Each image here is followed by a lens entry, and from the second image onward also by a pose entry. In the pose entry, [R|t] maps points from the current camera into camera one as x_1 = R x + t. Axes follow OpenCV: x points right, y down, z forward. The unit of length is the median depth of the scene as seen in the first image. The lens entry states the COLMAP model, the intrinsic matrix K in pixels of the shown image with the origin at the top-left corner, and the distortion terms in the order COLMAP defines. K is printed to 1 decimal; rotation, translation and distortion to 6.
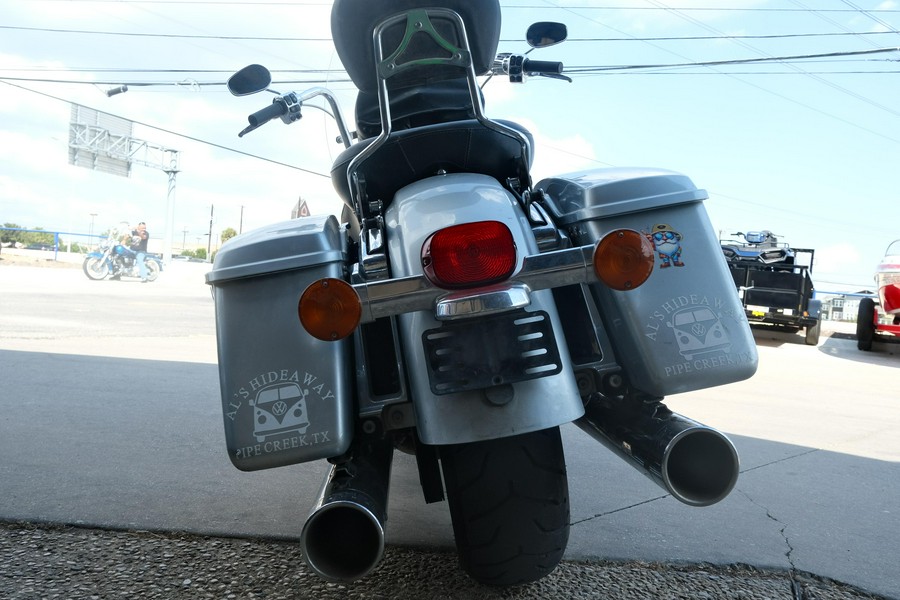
lens RADIAL K [[719.6, 0, 444.3], [0, 719.6, 302.3], [0, 0, 1]] dist [-0.015499, 0.027426]
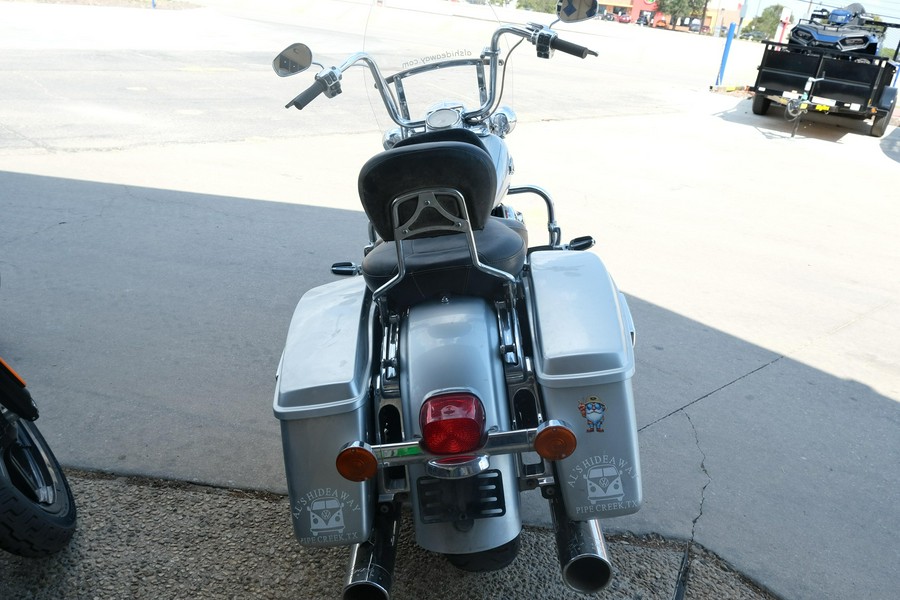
lens RADIAL K [[719.6, 0, 443.5], [0, 719.6, 300.6], [0, 0, 1]] dist [-0.015499, 0.027426]
pose [[0.996399, 0.053160, -0.066048, 0.079484], [-0.025616, 0.931365, 0.363184, -0.647386], [0.080822, -0.360184, 0.929374, -0.204992]]
